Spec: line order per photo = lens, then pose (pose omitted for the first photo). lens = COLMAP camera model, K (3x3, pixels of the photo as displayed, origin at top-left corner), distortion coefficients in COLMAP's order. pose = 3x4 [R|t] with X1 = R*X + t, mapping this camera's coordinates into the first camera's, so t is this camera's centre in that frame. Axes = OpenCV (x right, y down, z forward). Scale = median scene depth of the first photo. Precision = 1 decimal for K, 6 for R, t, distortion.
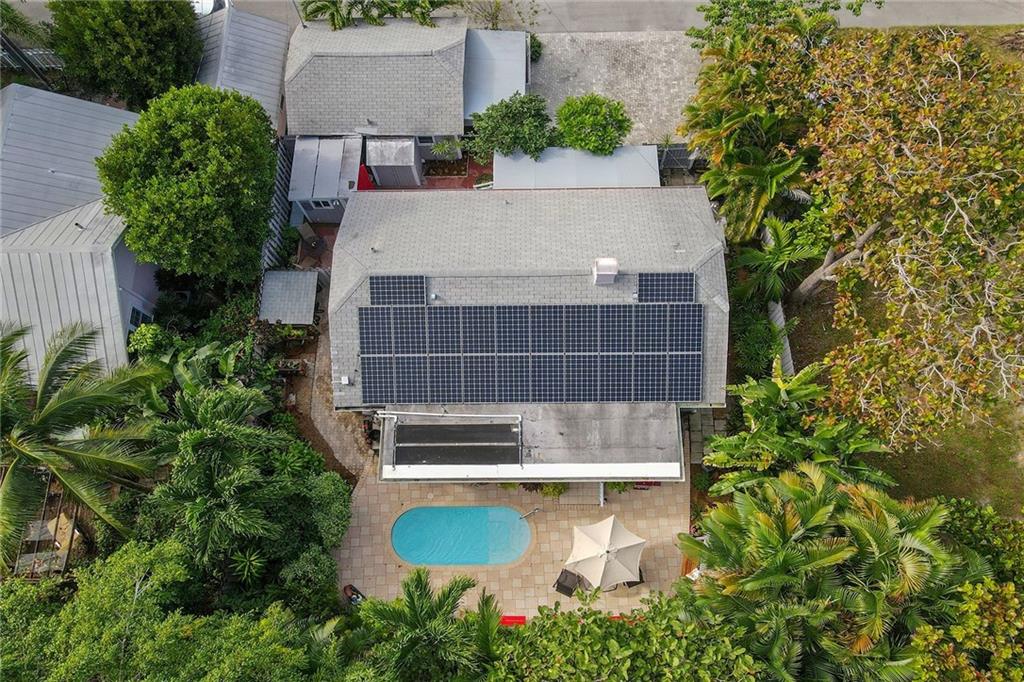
lens RADIAL K [[709.2, 0, 515.8], [0, 709.2, 339.2], [0, 0, 1]] dist [0.001647, 0.020468]
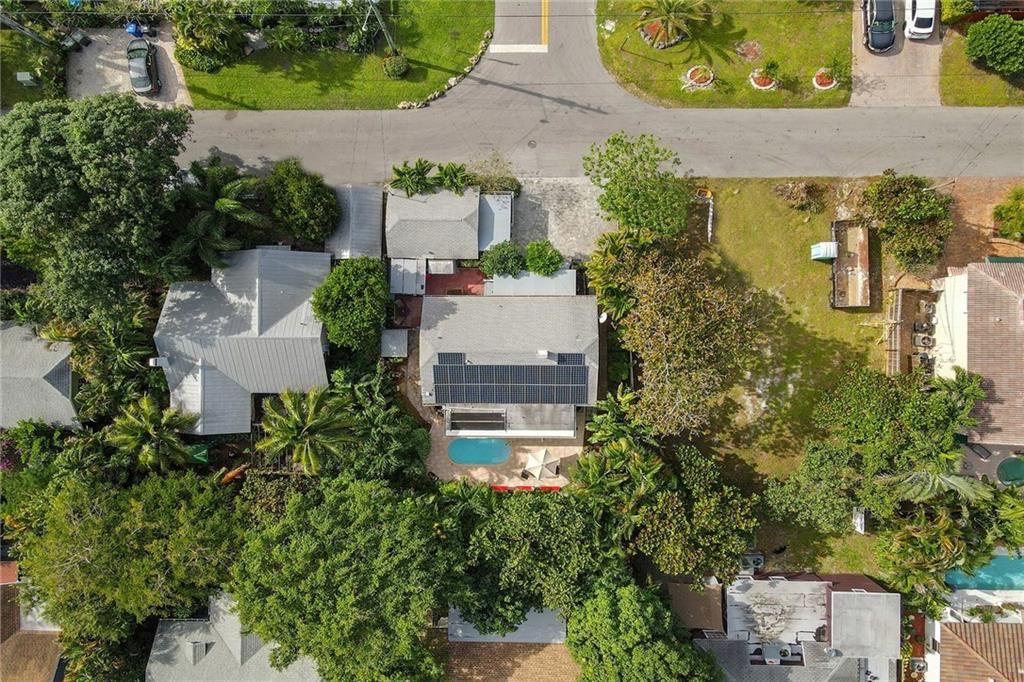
lens RADIAL K [[709.2, 0, 519.6], [0, 709.2, 343.1], [0, 0, 1]] dist [0.001647, 0.020468]
pose [[0.999959, 0.008577, -0.002745, 0.056596], [-0.007352, 0.953562, 0.301108, -0.782267], [0.005200, -0.301076, 0.953586, -1.105967]]
